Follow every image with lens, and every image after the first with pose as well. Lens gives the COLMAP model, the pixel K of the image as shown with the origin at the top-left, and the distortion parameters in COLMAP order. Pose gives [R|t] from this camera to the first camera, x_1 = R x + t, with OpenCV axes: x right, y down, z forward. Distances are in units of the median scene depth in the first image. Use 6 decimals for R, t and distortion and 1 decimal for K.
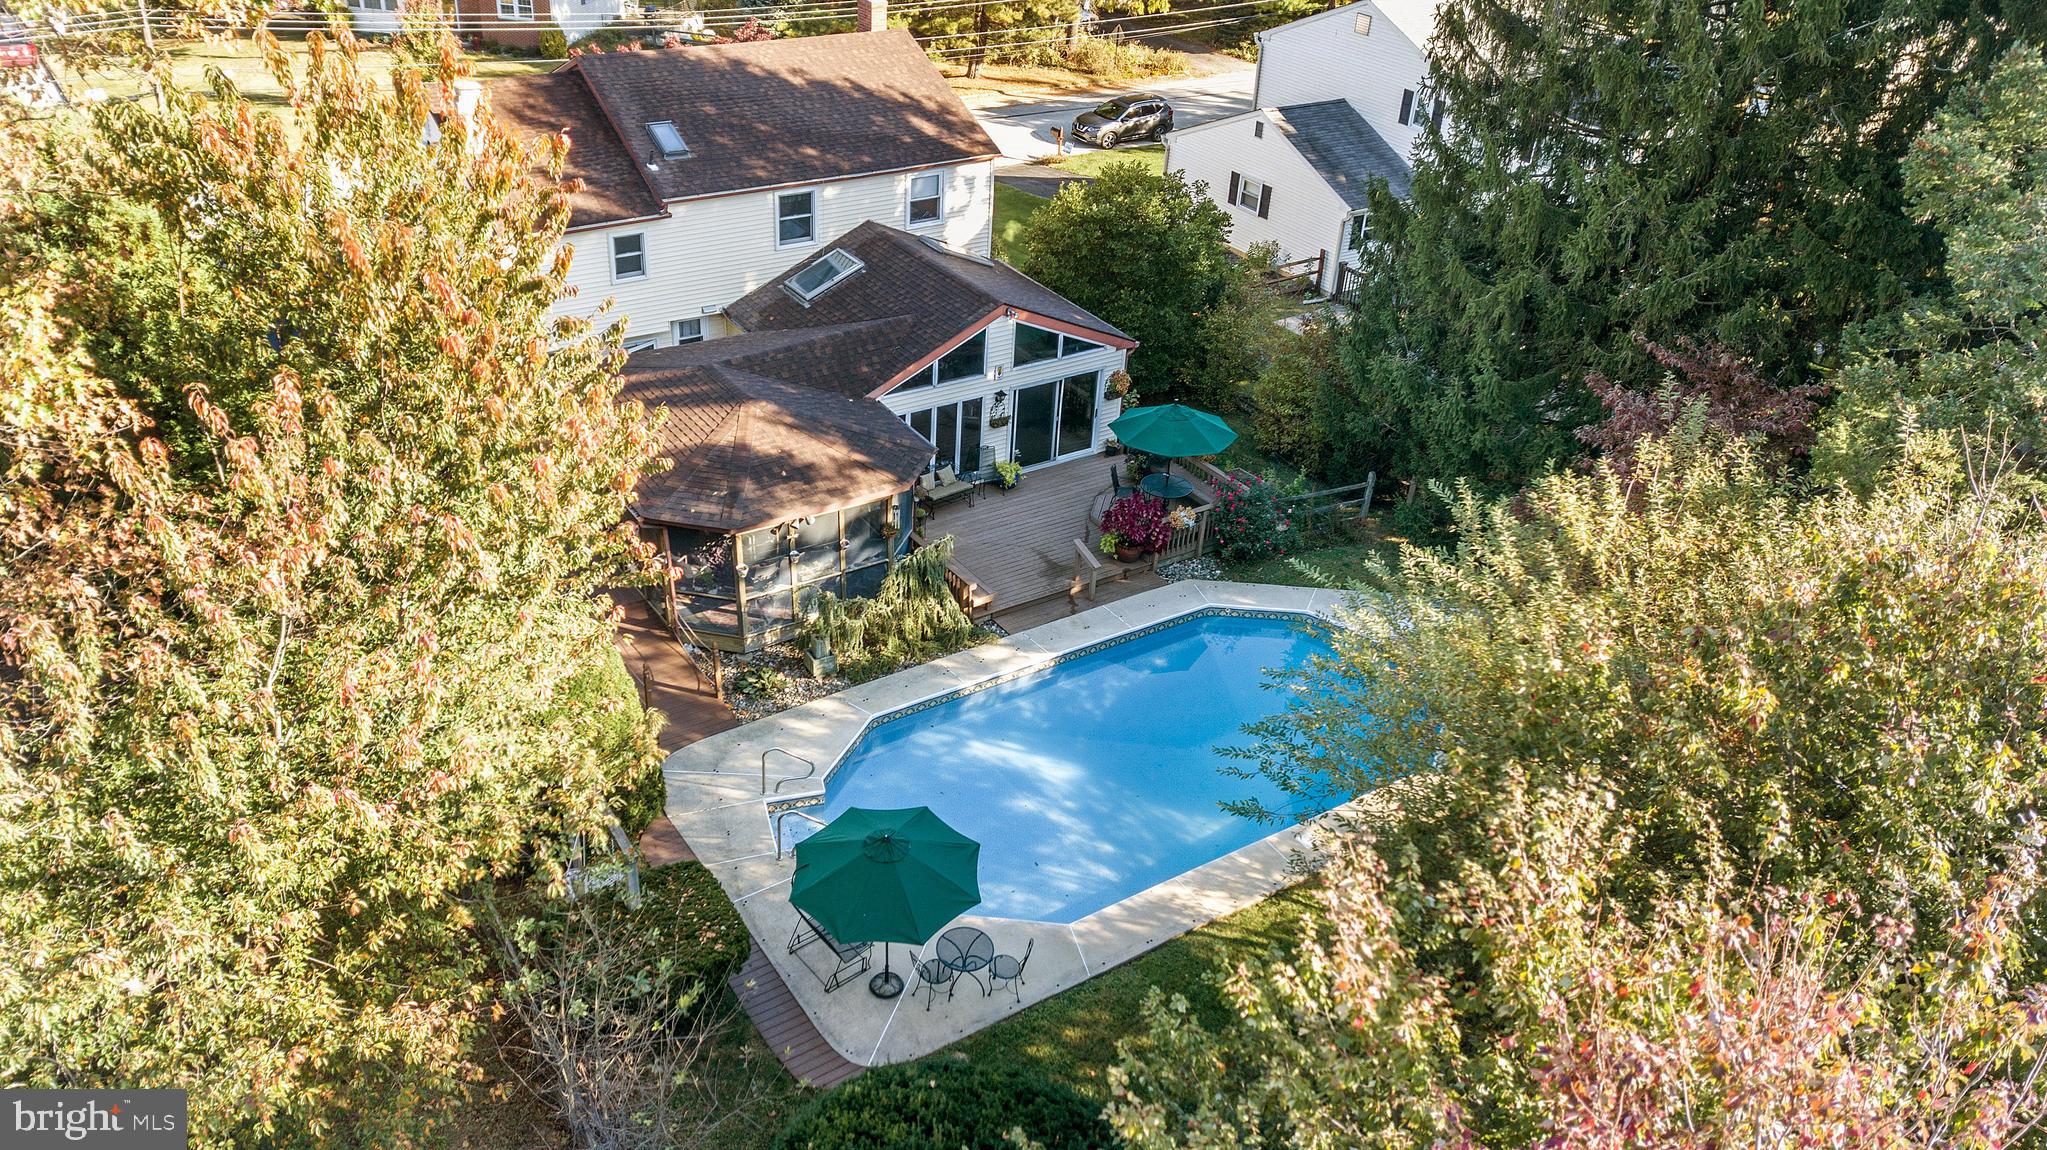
lens RADIAL K [[1538.9, 0, 1023.5], [0, 1538.9, 575.0], [0, 0, 1]] dist [0.002248, -0.003436]
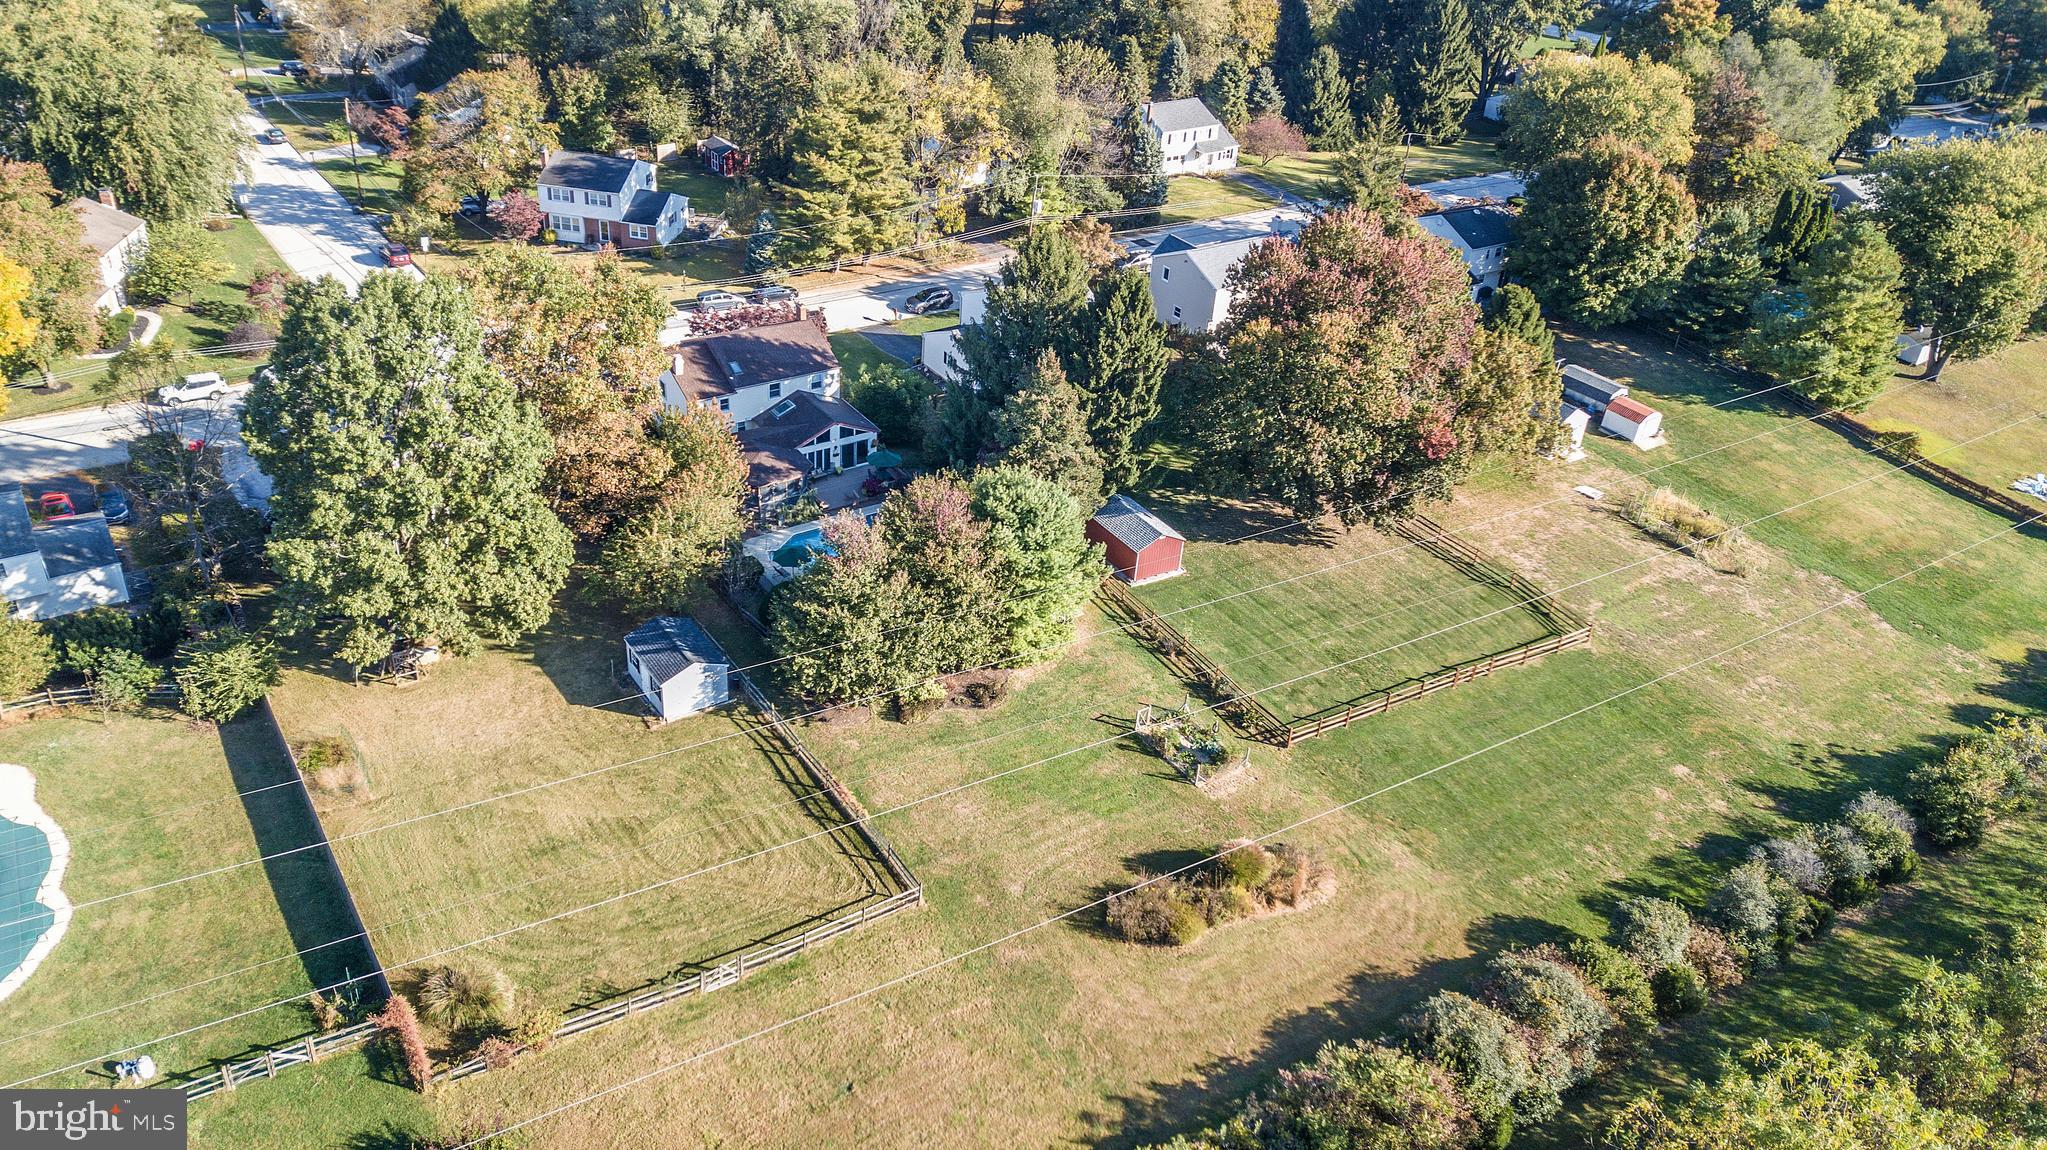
lens RADIAL K [[1538.9, 0, 1023.5], [0, 1538.9, 575.0], [0, 0, 1]] dist [0.002248, -0.003436]
pose [[0.999911, 0.003866, 0.012762, 0.349528], [-0.004082, 0.999847, 0.016985, 0.102008], [-0.012695, -0.017036, 0.999774, -2.345842]]
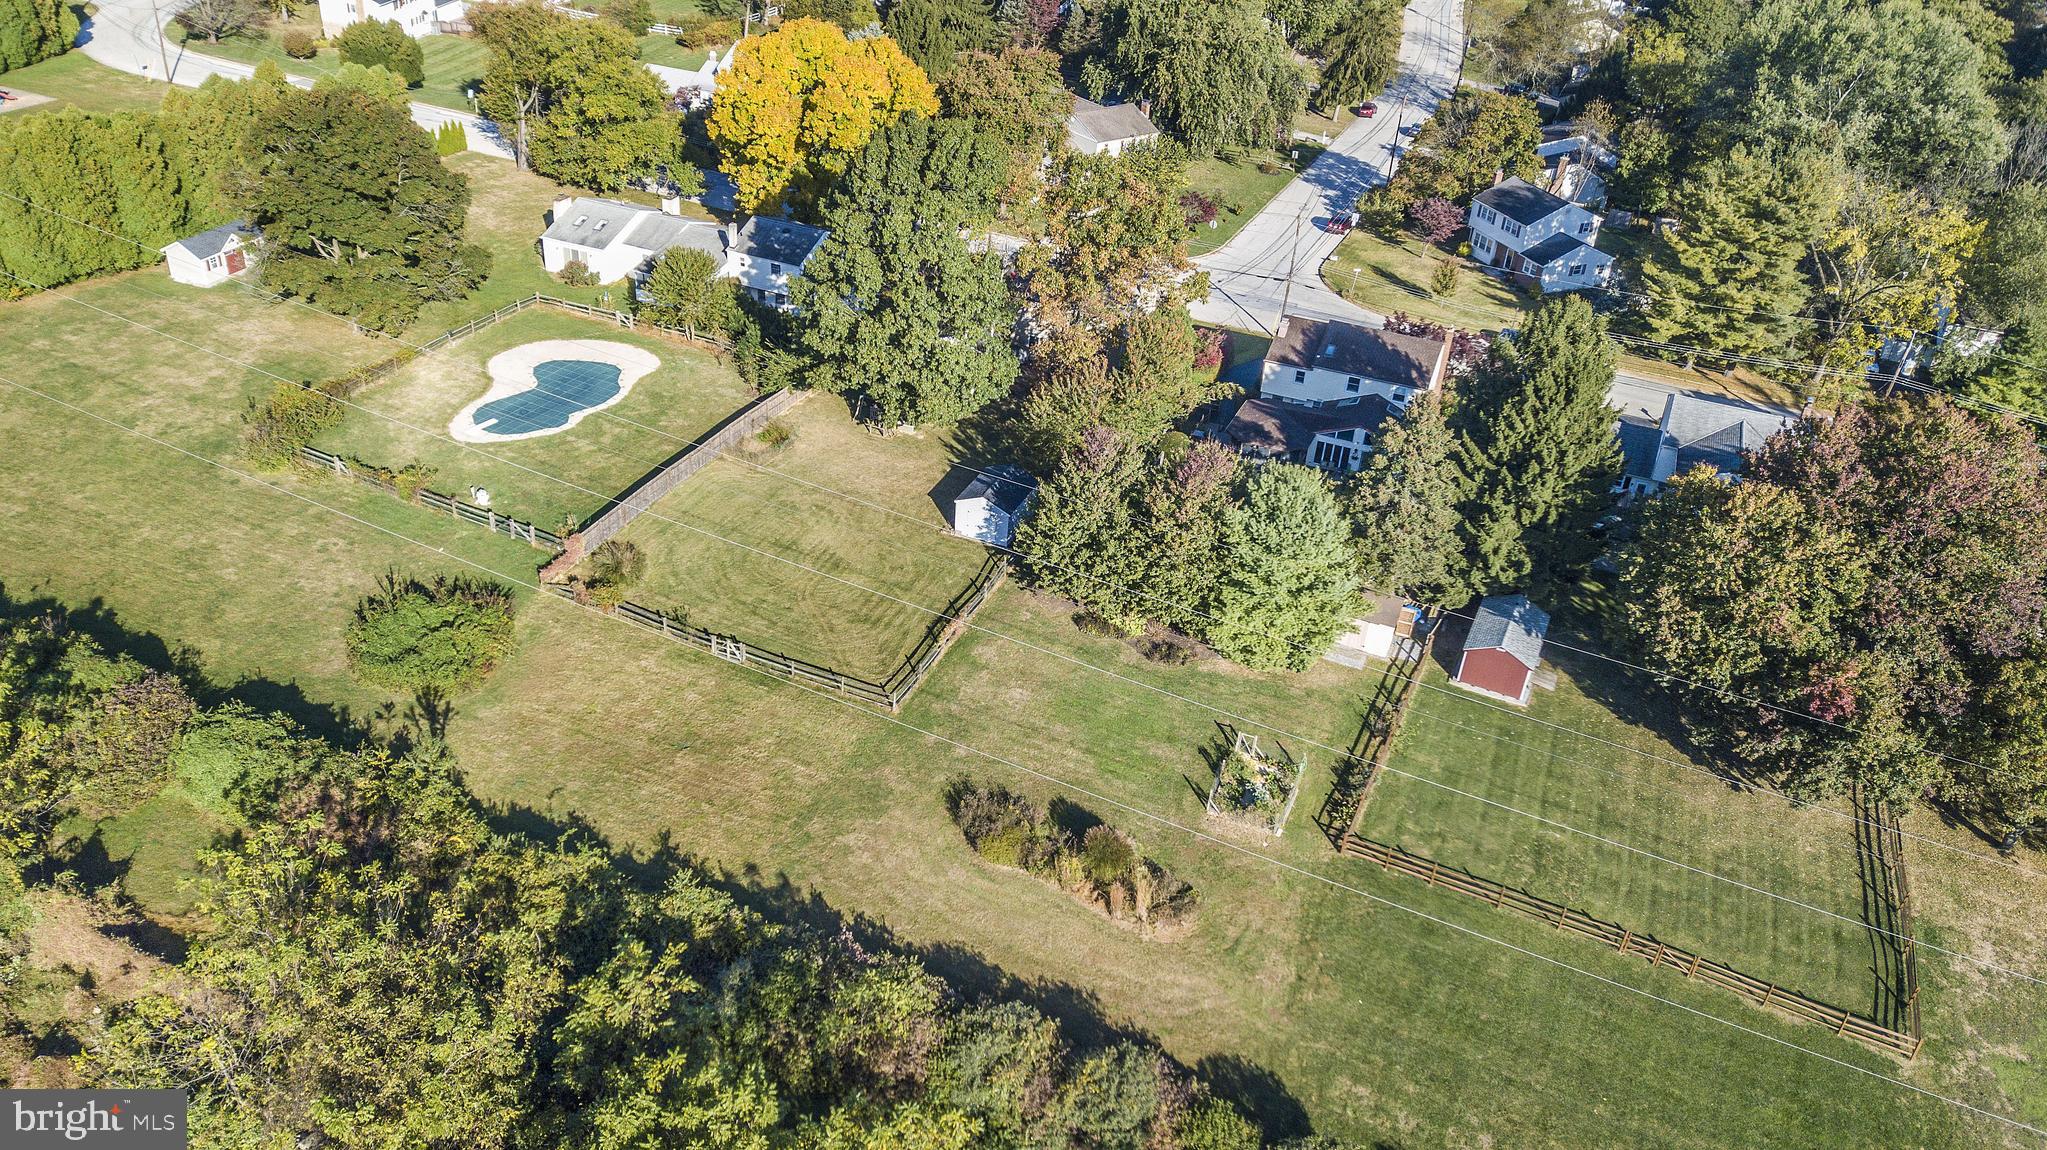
lens RADIAL K [[1538.9, 0, 1023.5], [0, 1538.9, 575.0], [0, 0, 1]] dist [0.002248, -0.003436]
pose [[0.563294, 0.427841, -0.706861, 2.070604], [-0.454636, 0.874840, 0.167217, -0.109351], [0.689932, 0.227172, 0.687304, -1.761215]]
